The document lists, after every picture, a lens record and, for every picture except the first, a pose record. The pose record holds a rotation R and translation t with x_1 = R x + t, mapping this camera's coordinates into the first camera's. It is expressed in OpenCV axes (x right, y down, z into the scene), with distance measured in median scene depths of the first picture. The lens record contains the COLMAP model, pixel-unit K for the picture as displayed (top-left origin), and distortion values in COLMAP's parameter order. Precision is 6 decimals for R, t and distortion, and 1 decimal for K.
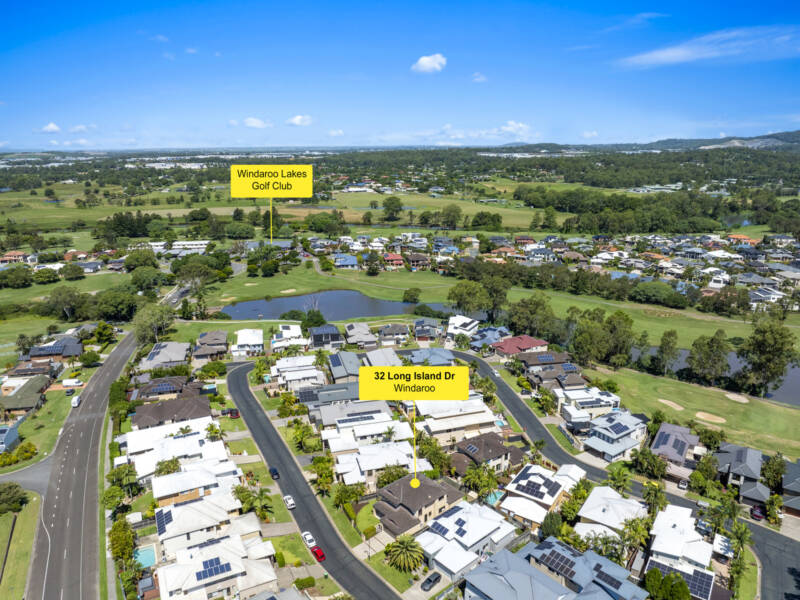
lens RADIAL K [[564.3, 0, 400.0], [0, 564.3, 300.0], [0, 0, 1]] dist [-0.042666, 0.005240]
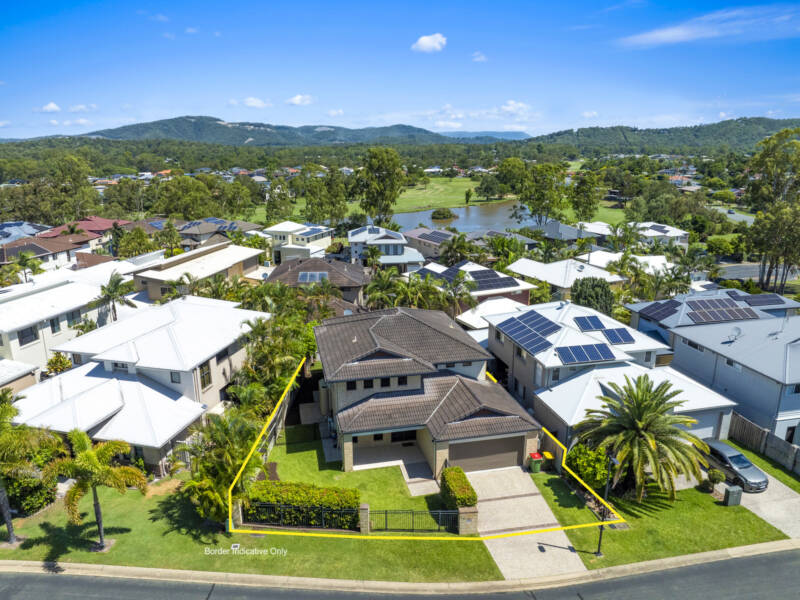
lens RADIAL K [[564.3, 0, 400.0], [0, 564.3, 300.0], [0, 0, 1]] dist [-0.042666, 0.005240]
pose [[0.480352, -0.228852, 0.846693, -0.152182], [0.237414, 0.963246, 0.125665, 0.177746], [-0.844332, 0.140653, 0.517030, 0.529644]]
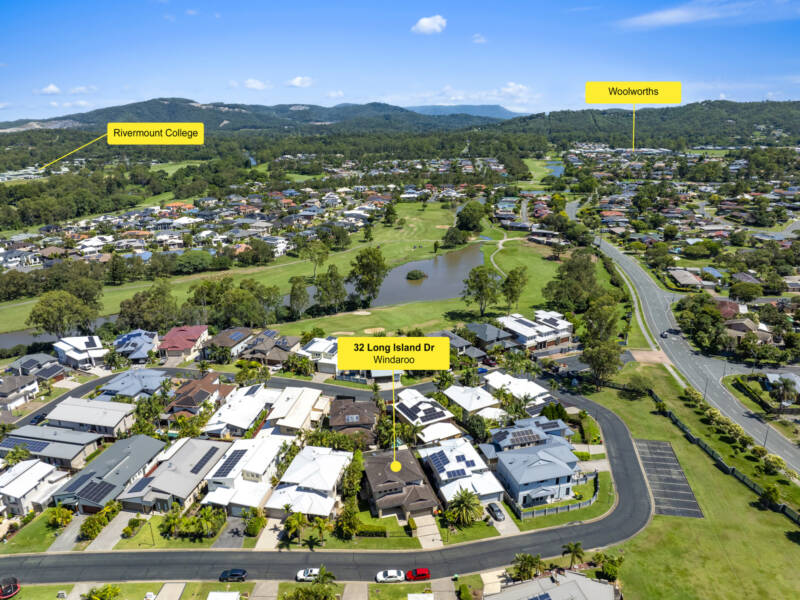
lens RADIAL K [[564.3, 0, 400.0], [0, 564.3, 300.0], [0, 0, 1]] dist [-0.042666, 0.005240]
pose [[0.443518, -0.276652, 0.852499, -0.436048], [0.251943, 0.951298, 0.177640, -0.056113], [-0.860126, 0.135995, 0.491619, 0.315999]]
